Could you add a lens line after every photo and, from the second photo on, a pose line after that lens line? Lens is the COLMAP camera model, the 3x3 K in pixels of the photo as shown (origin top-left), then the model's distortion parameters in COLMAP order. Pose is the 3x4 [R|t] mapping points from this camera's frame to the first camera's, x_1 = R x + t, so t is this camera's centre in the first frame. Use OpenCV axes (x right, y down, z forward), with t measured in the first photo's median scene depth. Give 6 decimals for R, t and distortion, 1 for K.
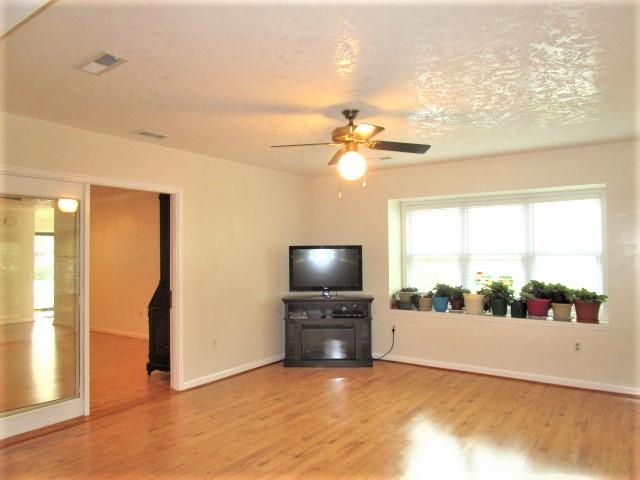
lens RADIAL K [[465.2, 0, 320.0], [0, 465.2, 240.0], [0, 0, 1]] dist [0.002322, -0.000120]
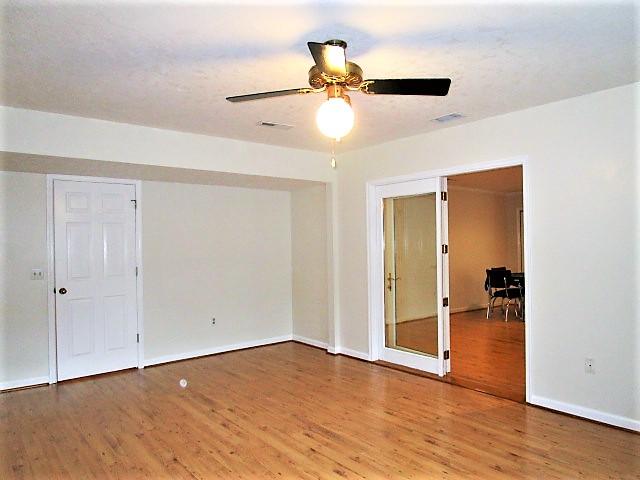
lens RADIAL K [[465.2, 0, 320.0], [0, 465.2, 240.0], [0, 0, 1]] dist [0.002322, -0.000120]
pose [[-0.272189, 0.010893, -0.962182, 0.761442], [0.041895, 0.999122, -0.000540, 0.025873], [0.961331, -0.040458, -0.272407, 1.130023]]
